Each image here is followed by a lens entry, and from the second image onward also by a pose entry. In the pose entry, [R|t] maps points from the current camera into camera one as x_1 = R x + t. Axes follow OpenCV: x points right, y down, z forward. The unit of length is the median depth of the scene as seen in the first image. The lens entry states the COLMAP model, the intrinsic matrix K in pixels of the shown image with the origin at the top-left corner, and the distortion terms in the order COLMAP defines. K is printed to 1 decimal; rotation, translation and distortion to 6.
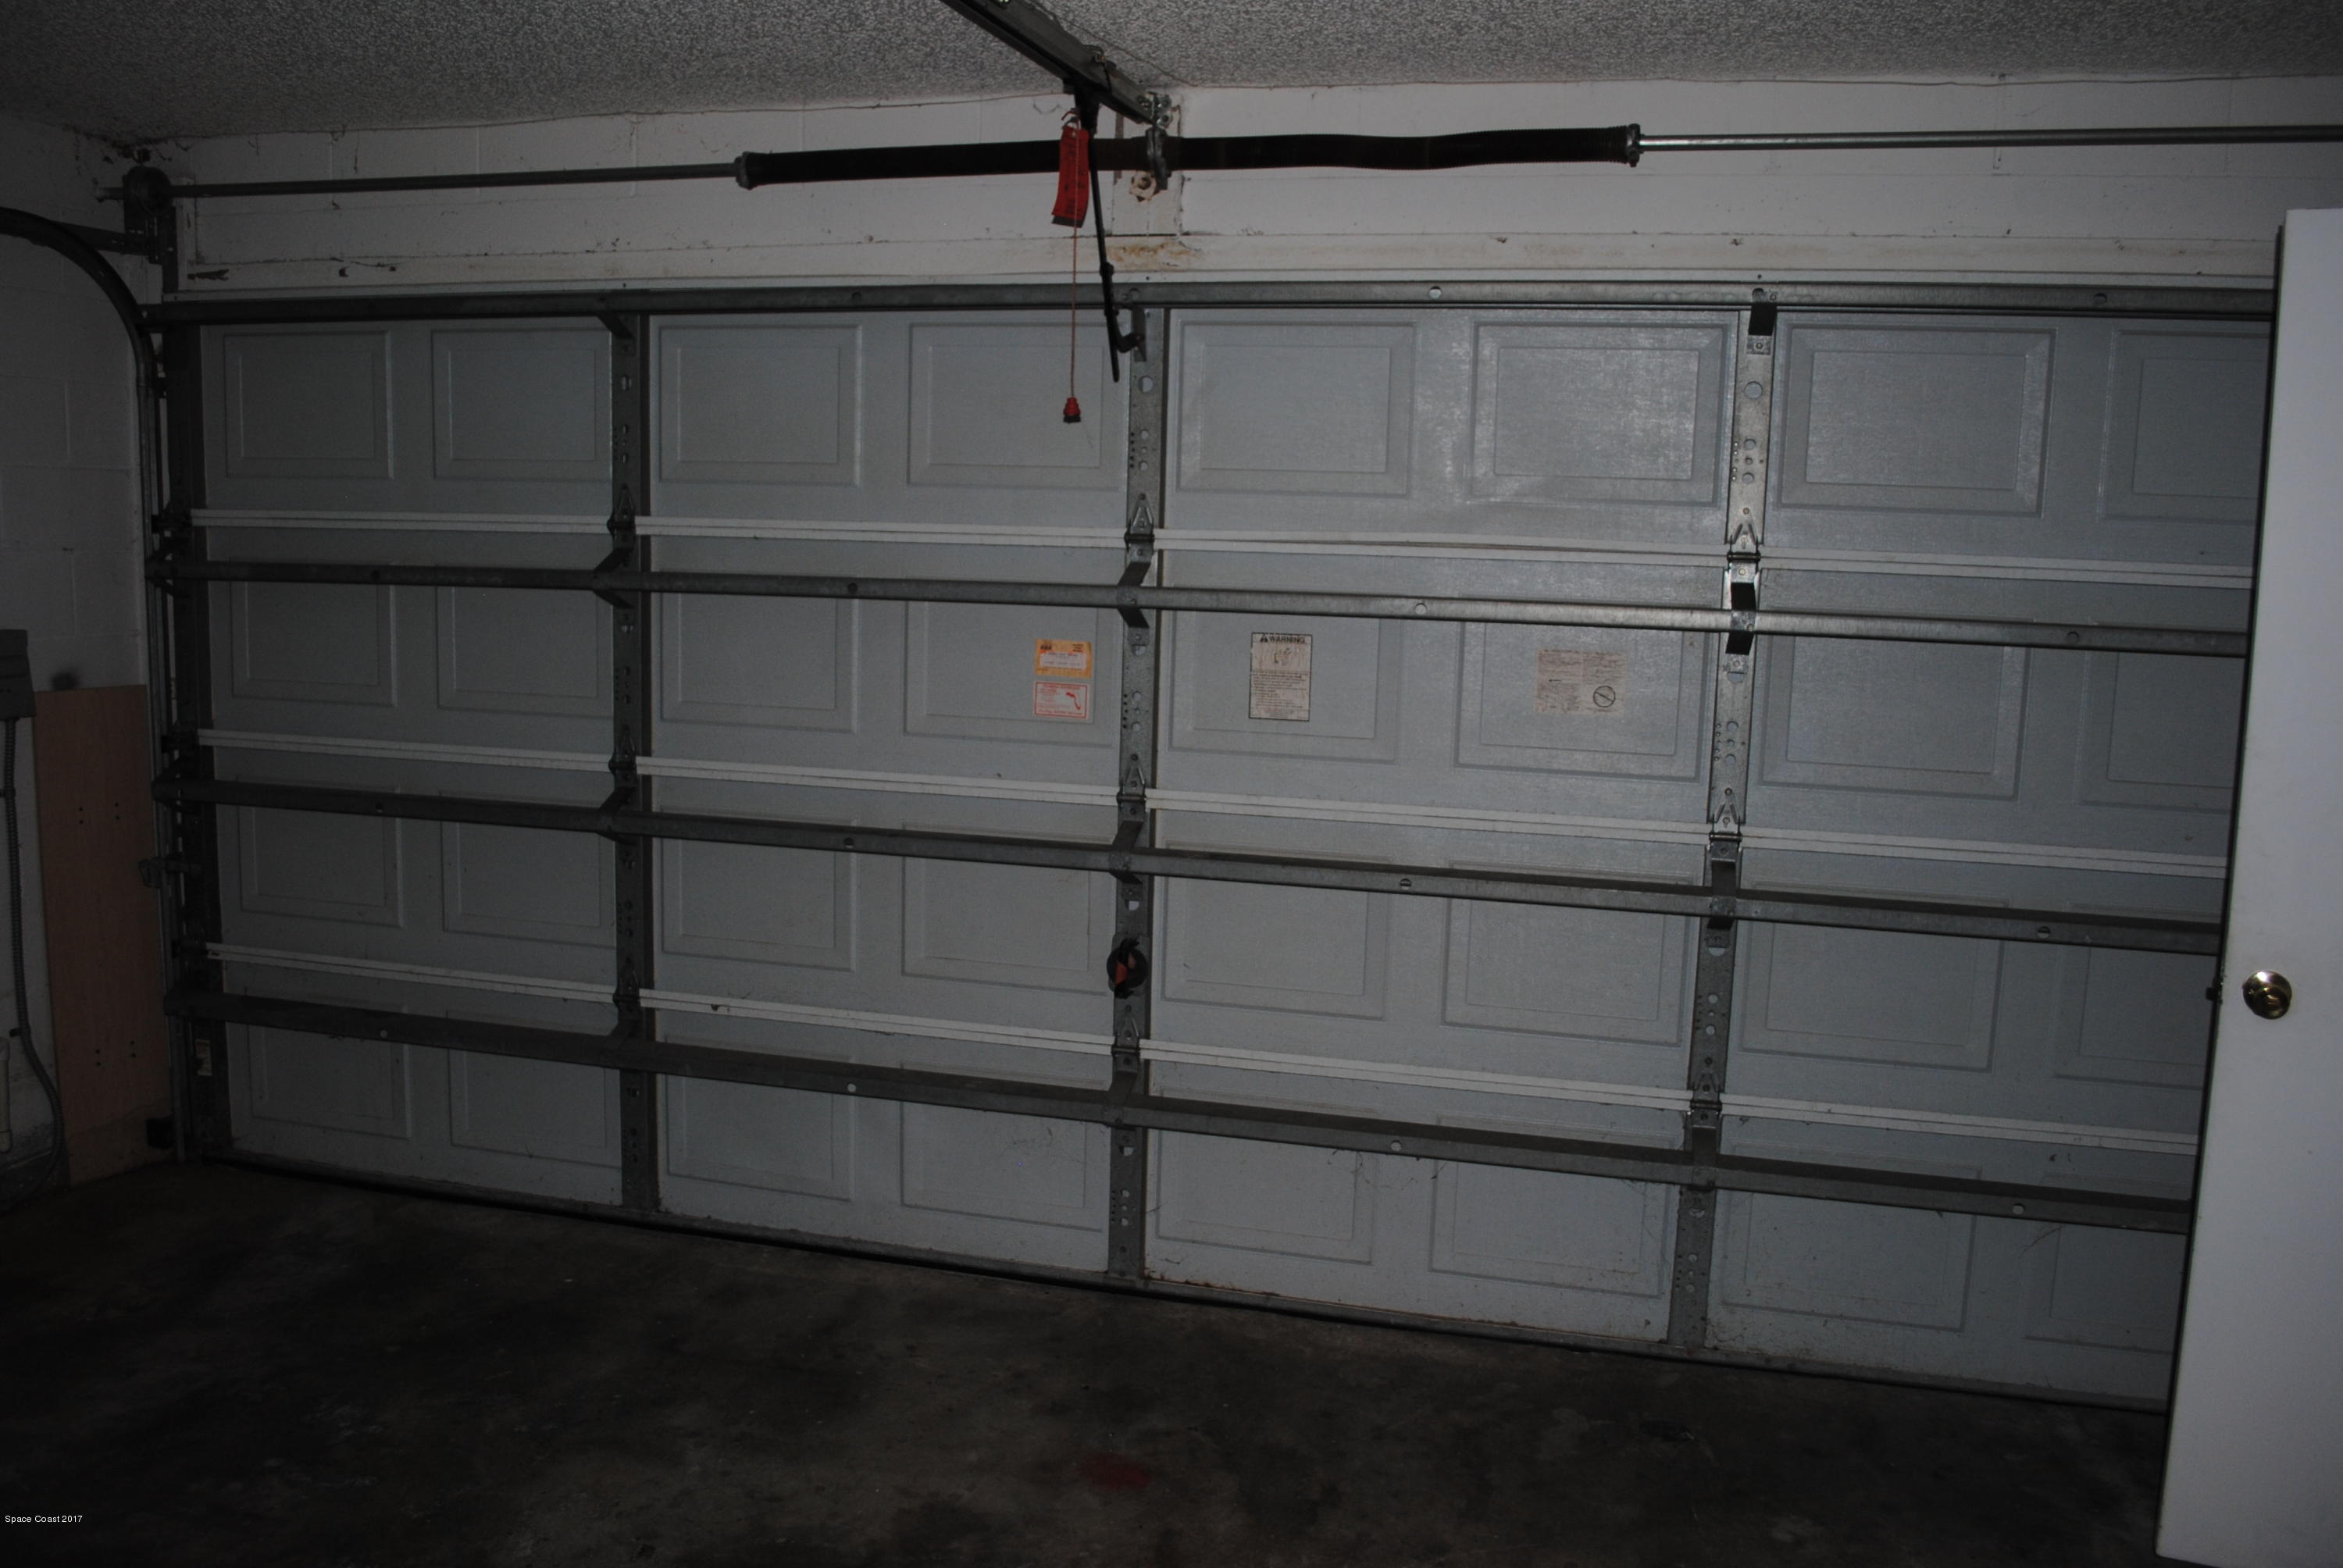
lens RADIAL K [[1845.2, 0, 1150.0], [0, 1845.2, 773.2], [0, 0, 1]] dist [-0.083525, 0.004197]
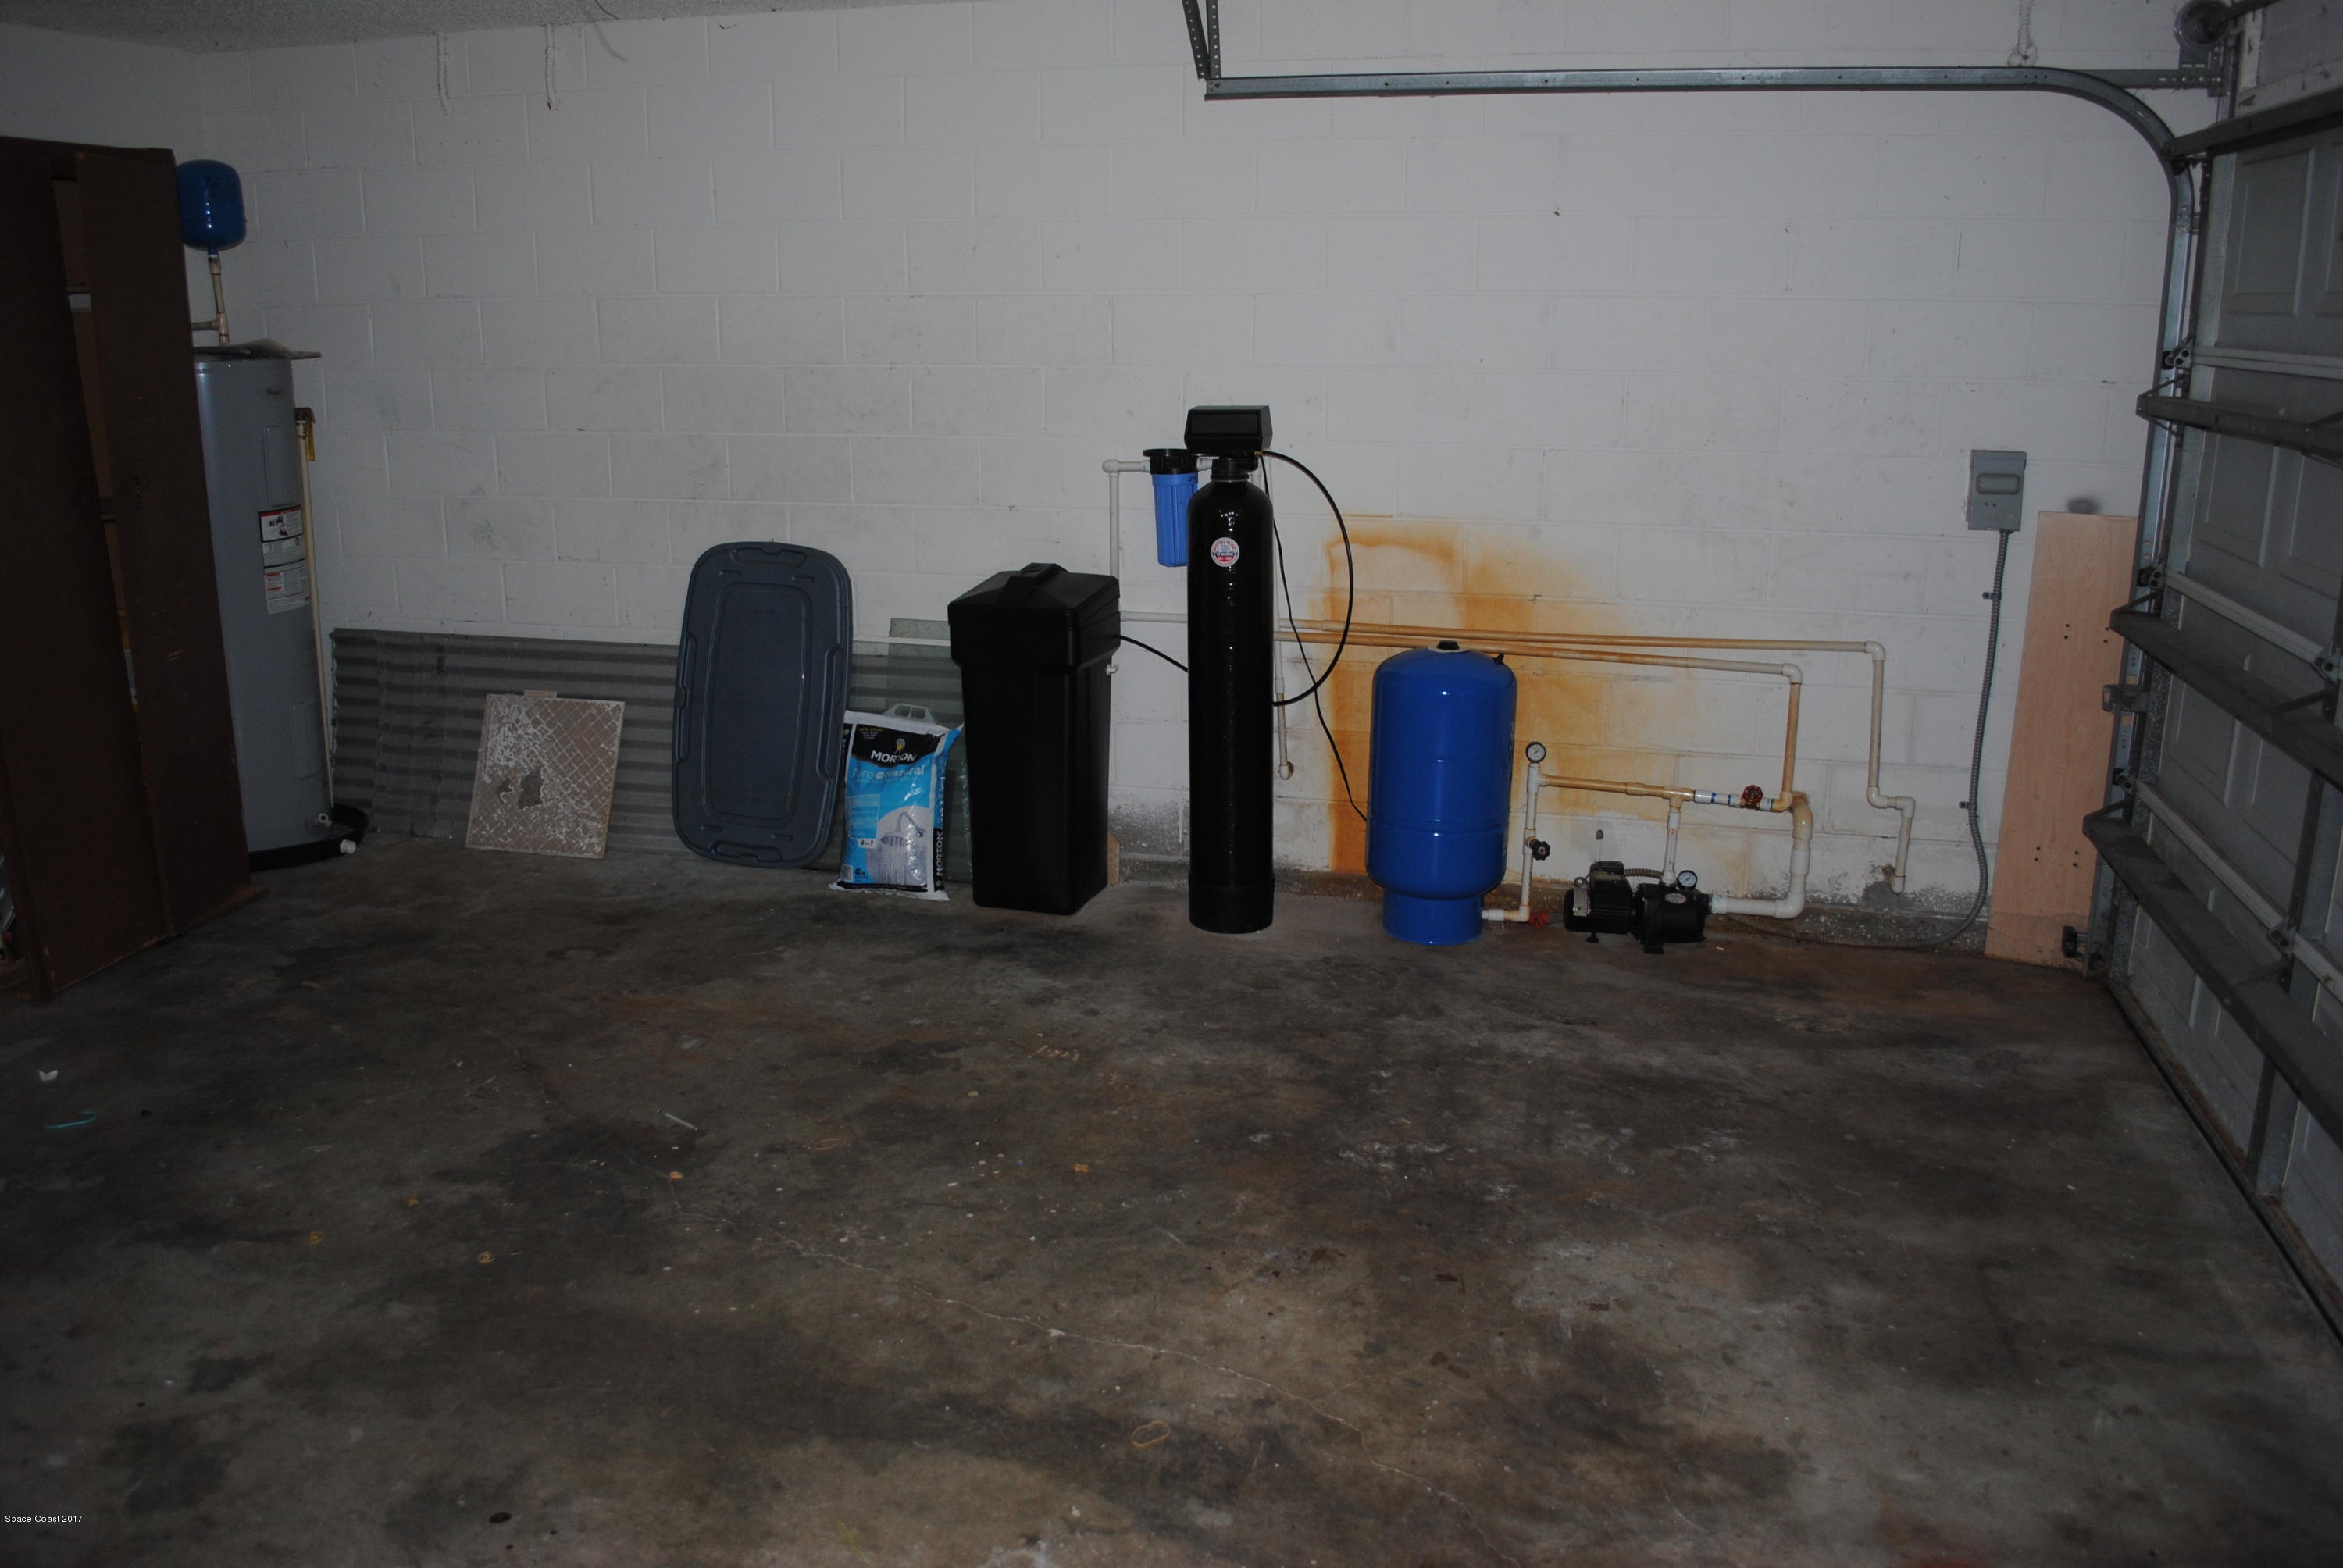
lens RADIAL K [[1845.2, 0, 1150.0], [0, 1845.2, 773.2], [0, 0, 1]] dist [-0.083525, 0.004197]
pose [[0.011192, 0.225067, -0.974279, 0.490410], [-0.140761, 0.964993, 0.221305, -0.058554], [0.989980, 0.134663, 0.042481, 0.438592]]
